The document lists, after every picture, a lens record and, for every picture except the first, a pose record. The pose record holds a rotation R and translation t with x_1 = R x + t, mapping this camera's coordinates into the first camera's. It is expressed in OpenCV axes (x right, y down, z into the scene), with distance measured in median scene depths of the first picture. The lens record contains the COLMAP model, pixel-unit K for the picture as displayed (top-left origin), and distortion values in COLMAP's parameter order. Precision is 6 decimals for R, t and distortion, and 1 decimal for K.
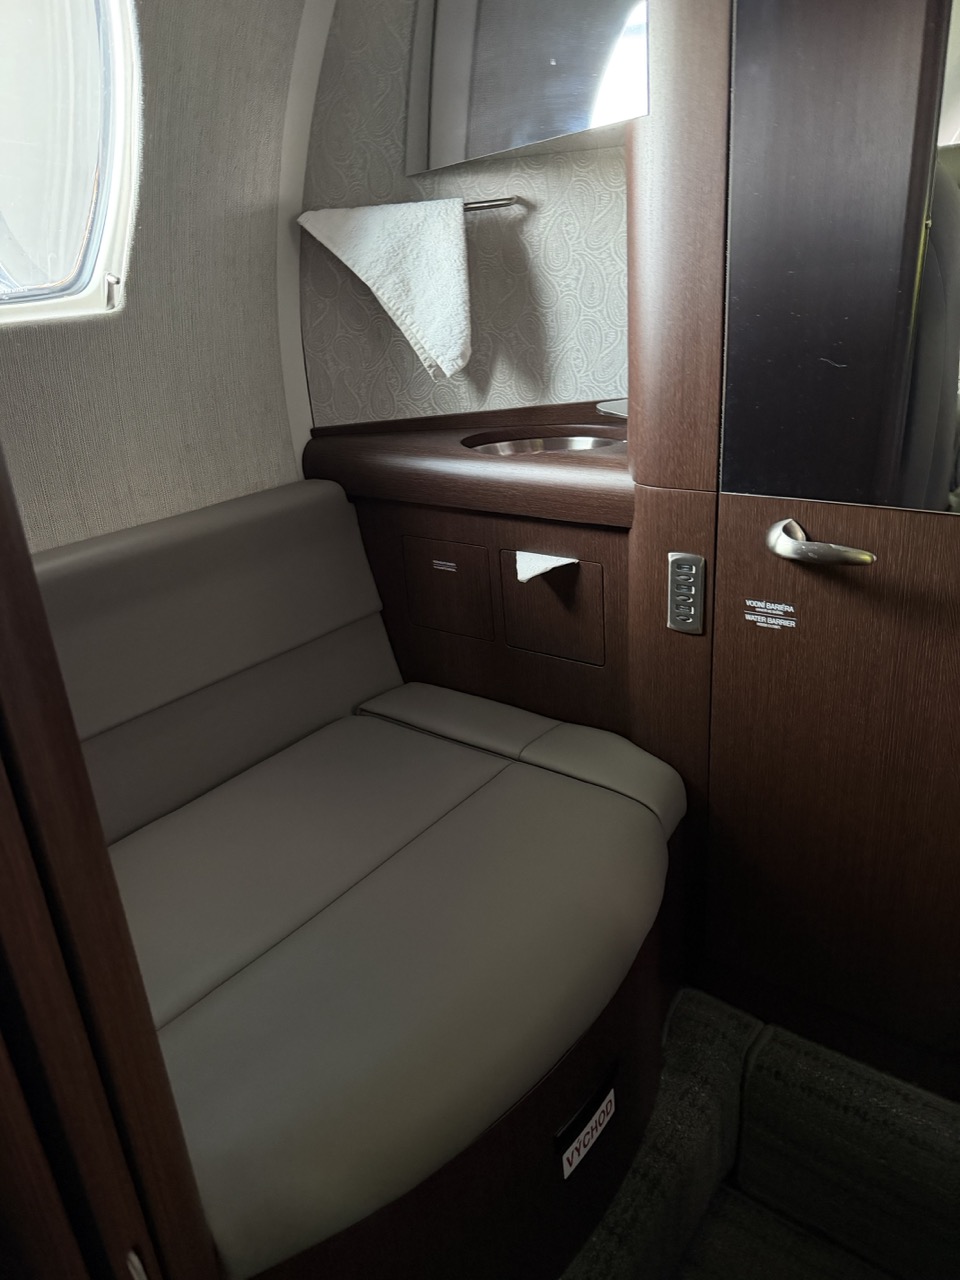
lens RADIAL K [[878.0, 0, 495.6], [0, 878.0, 642.1], [0, 0, 1]] dist [0.076700, -0.187217]
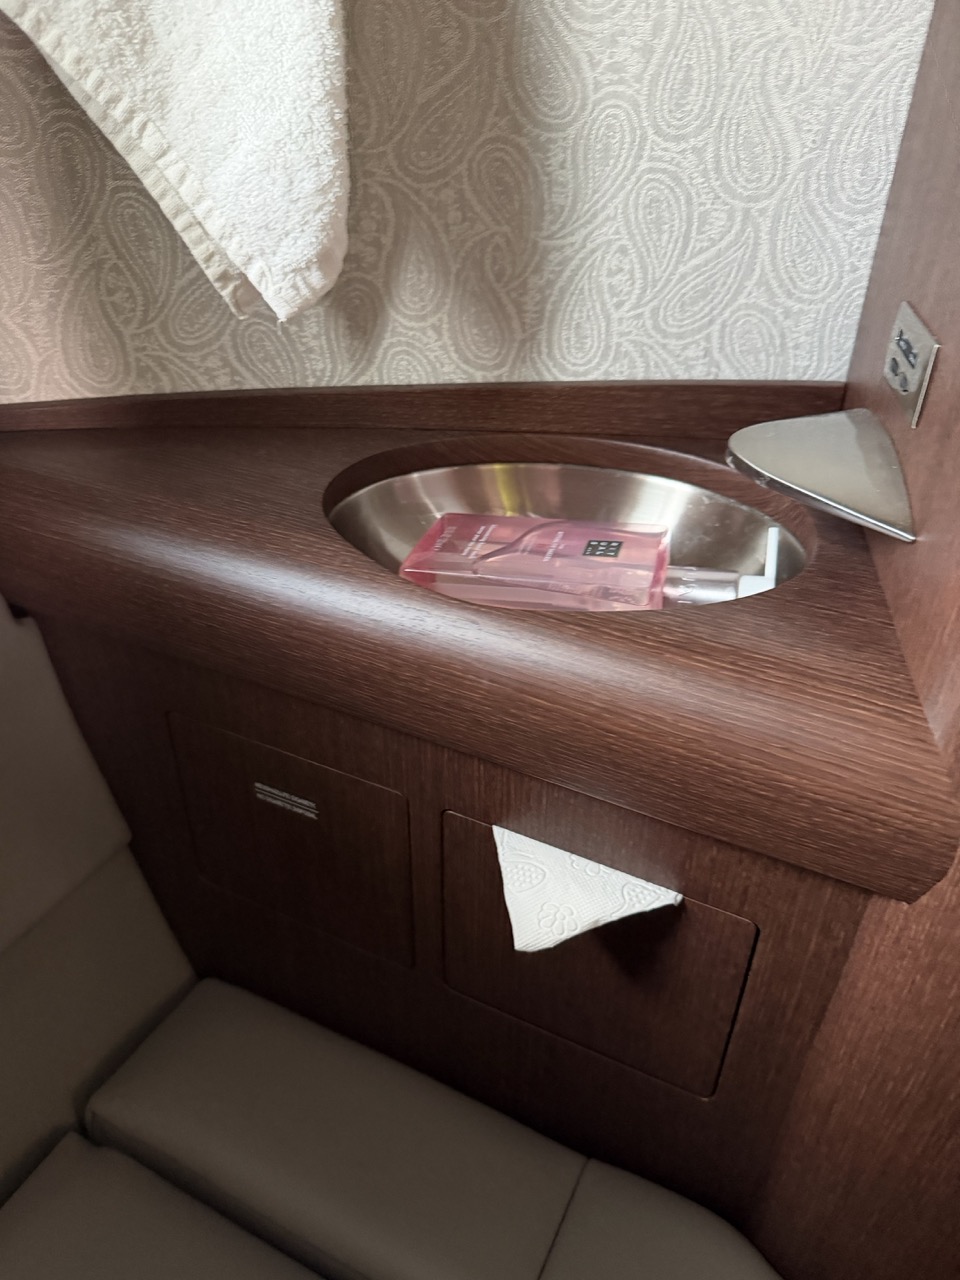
lens RADIAL K [[909.5, 0, 486.6], [0, 909.5, 625.5], [0, 0, 1]] dist [-0.020237, -0.001991]
pose [[0.976605, -0.035821, 0.212037, -0.053827], [-0.003397, 0.983336, 0.181768, -0.243187], [-0.215015, -0.178236, 0.960209, 0.610692]]
